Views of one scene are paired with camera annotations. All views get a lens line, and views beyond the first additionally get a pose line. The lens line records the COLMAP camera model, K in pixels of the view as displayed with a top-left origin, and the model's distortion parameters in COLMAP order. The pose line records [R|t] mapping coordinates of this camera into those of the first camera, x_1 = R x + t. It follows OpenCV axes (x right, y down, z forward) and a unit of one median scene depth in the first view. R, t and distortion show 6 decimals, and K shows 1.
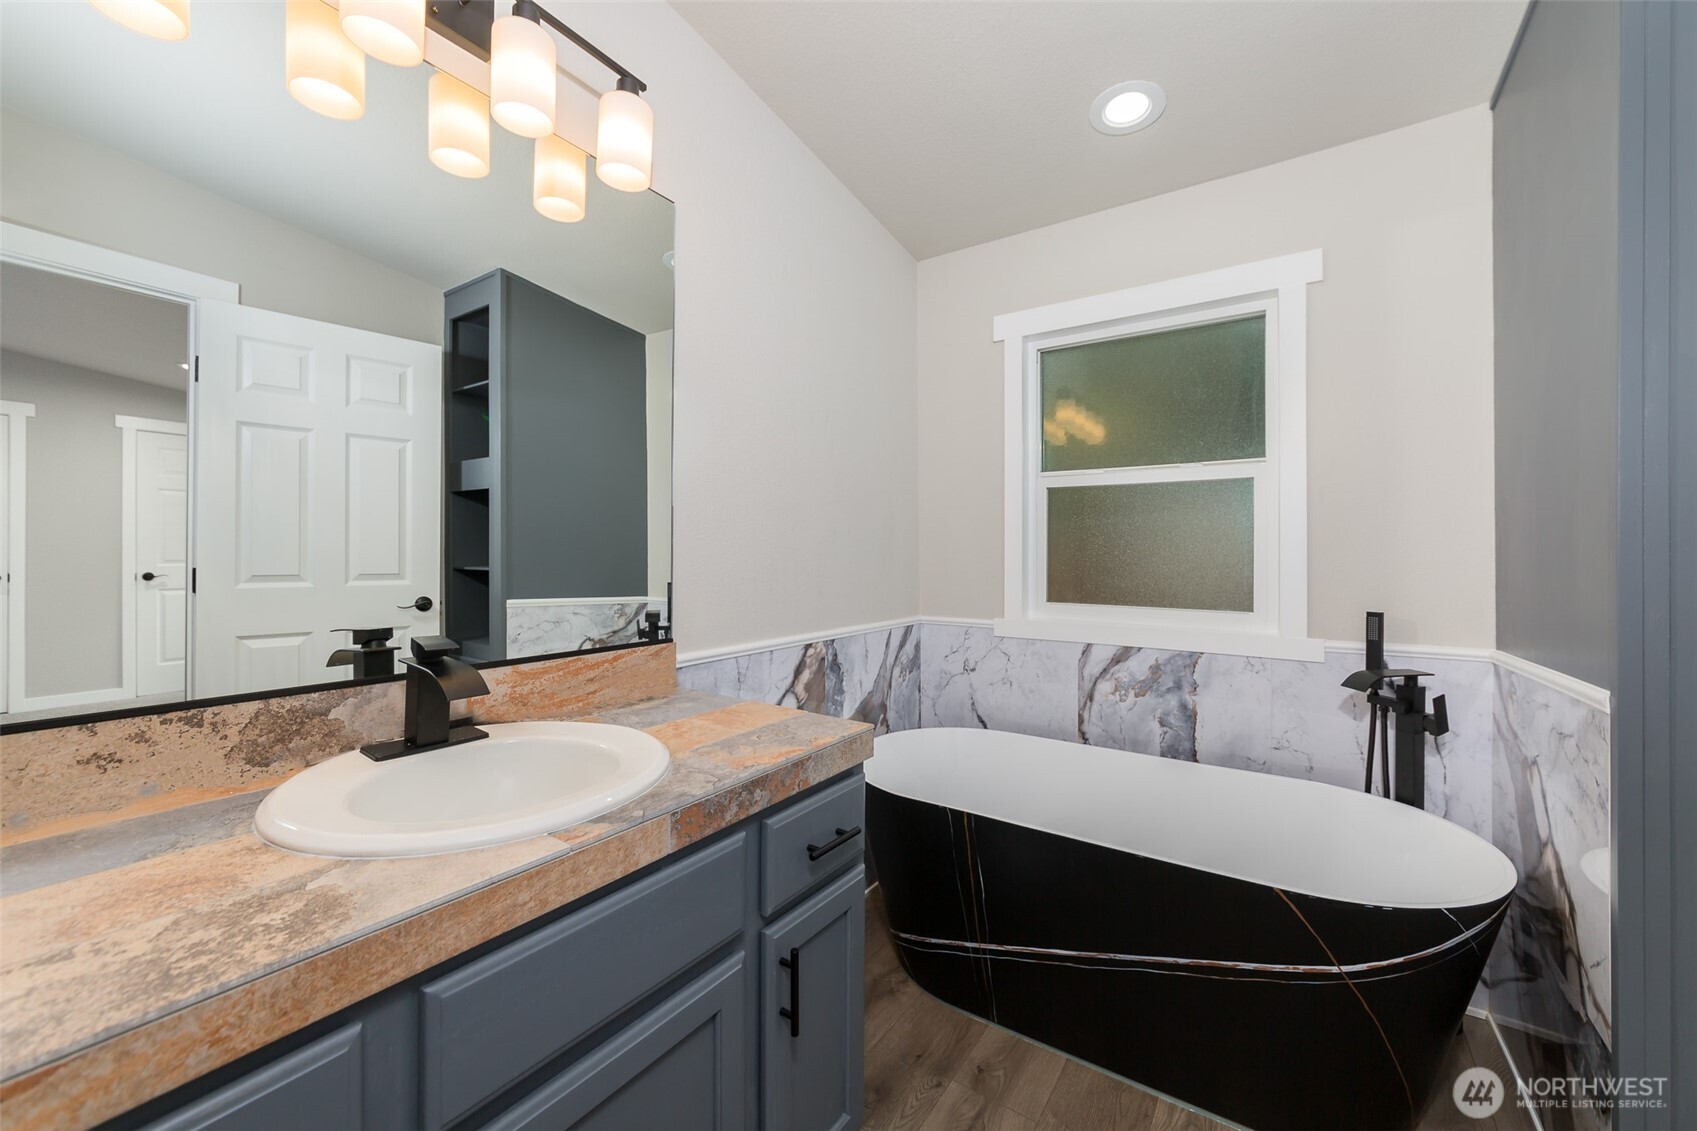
lens RADIAL K [[646.1, 0, 849.7], [0, 646.1, 550.9], [0, 0, 1]] dist [-0.008442, -0.000875]
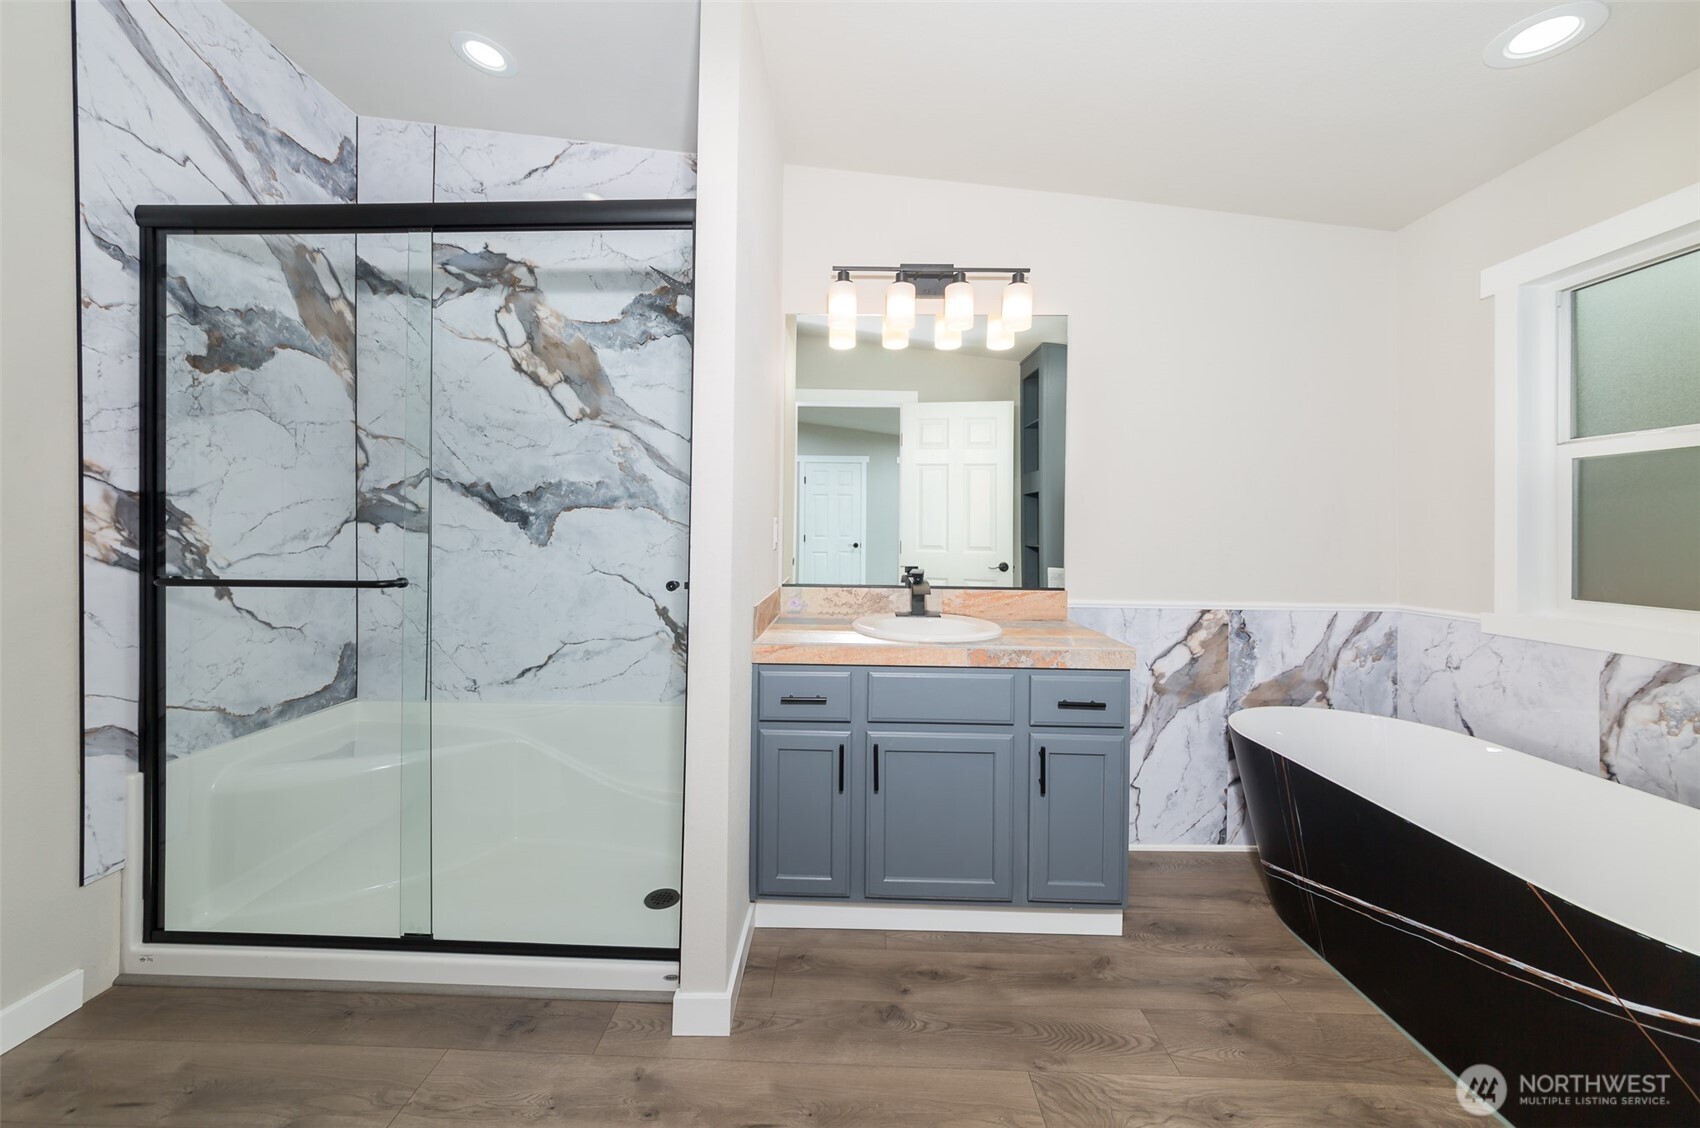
lens RADIAL K [[612.7, 0, 828.7], [0, 612.7, 535.0], [0, 0, 1]] dist [0.002626, -0.000048]
pose [[0.537228, 0.004753, -0.843424, 0.500698], [-0.003594, 0.999988, 0.003346, -0.001158], [0.843429, 0.001234, 0.537239, -0.226578]]
